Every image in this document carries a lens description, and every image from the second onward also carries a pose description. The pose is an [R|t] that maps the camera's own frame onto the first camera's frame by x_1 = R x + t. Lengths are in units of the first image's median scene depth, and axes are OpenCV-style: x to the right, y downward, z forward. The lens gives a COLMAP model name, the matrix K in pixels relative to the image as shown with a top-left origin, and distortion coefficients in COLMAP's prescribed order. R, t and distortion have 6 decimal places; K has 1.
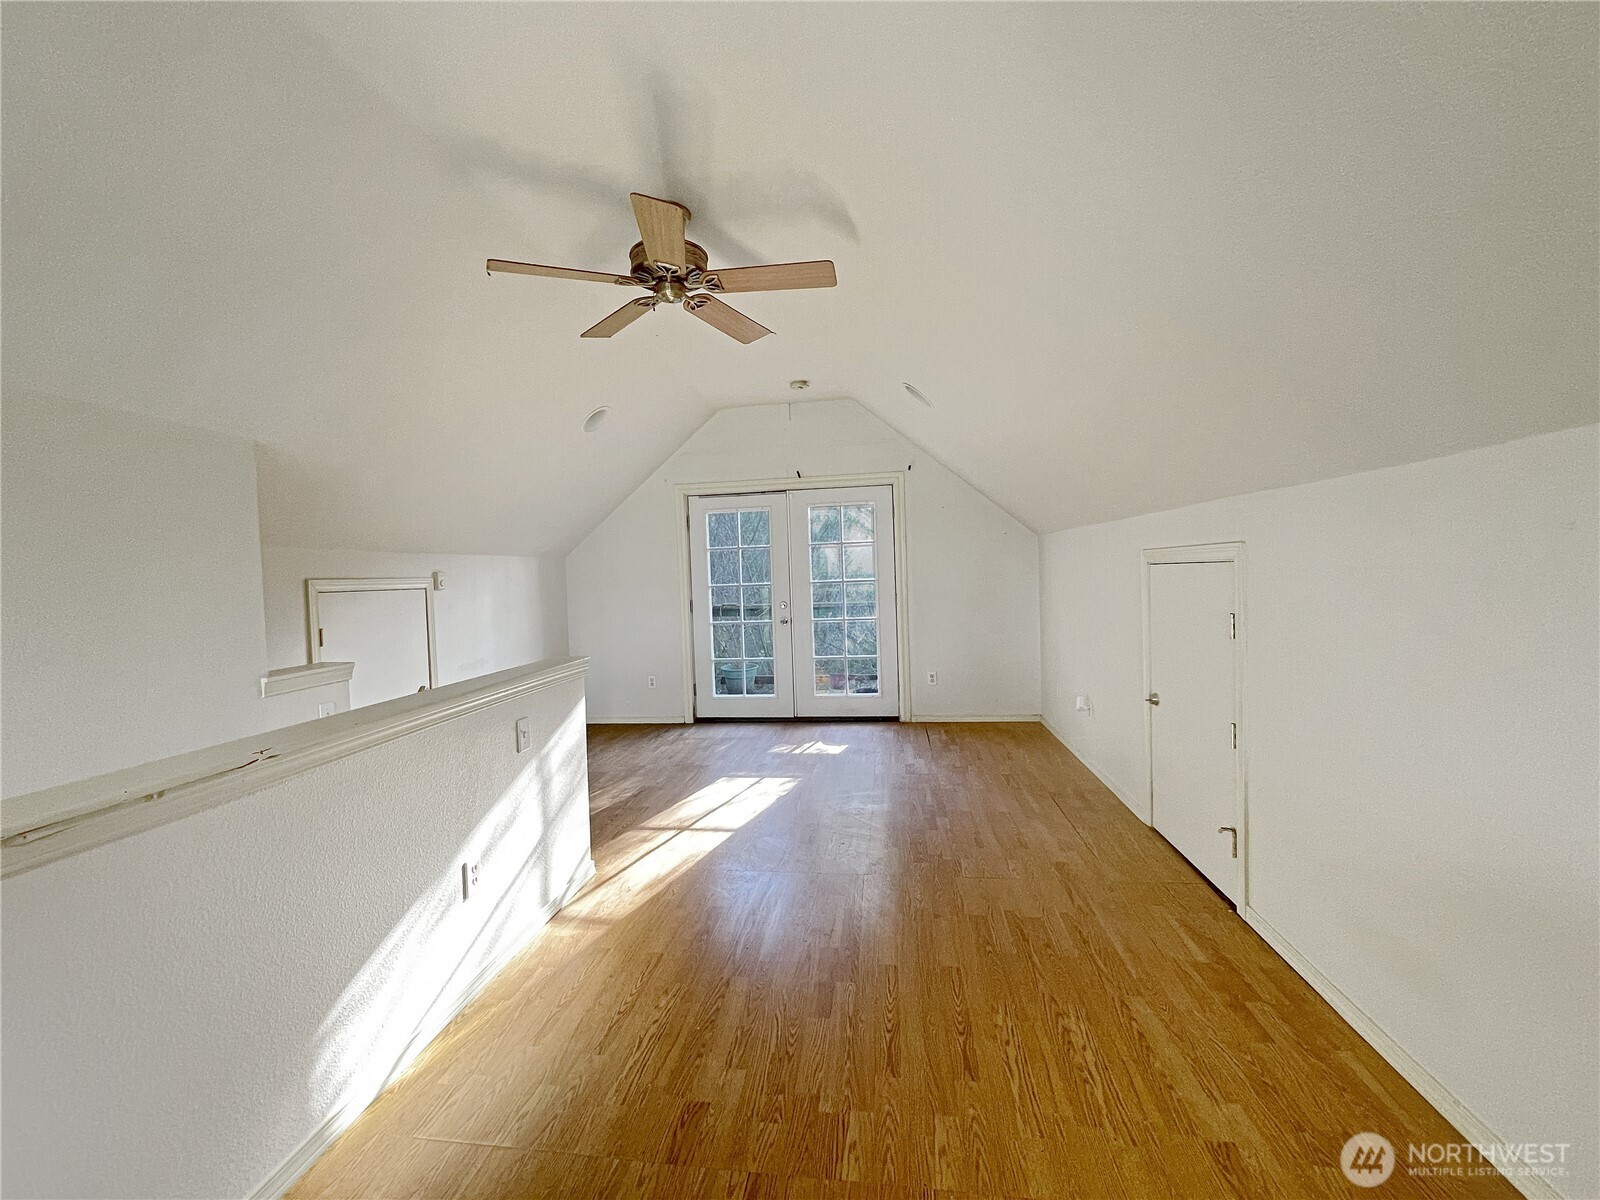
lens RADIAL K [[680.4, 0, 800.0], [0, 680.4, 600.0], [0, 0, 1]] dist [0.000213, -0.000022]
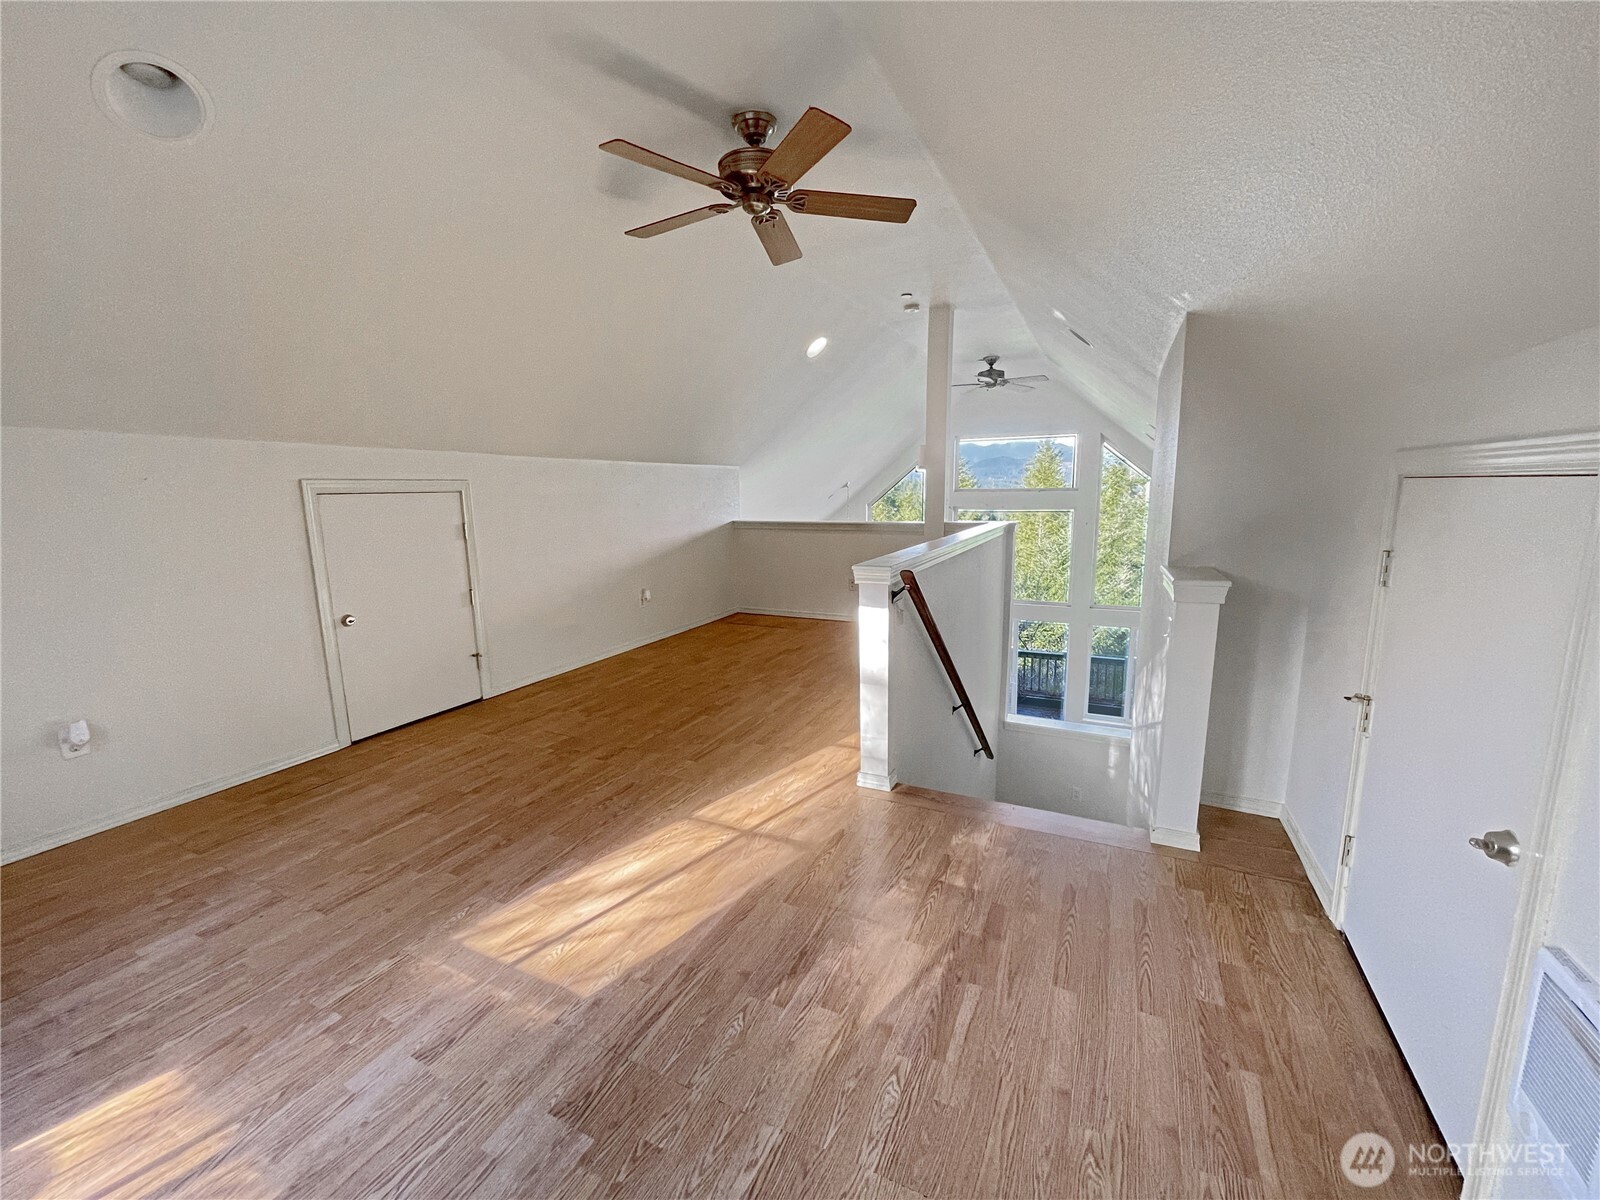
lens RADIAL K [[680.4, 0, 800.0], [0, 680.4, 600.0], [0, 0, 1]] dist [0.000213, -0.000022]
pose [[-0.953406, 0.004692, 0.301653, -0.450097], [0.063958, 0.980295, 0.186899, -0.041408], [-0.294832, 0.197484, -0.934919, 1.633949]]
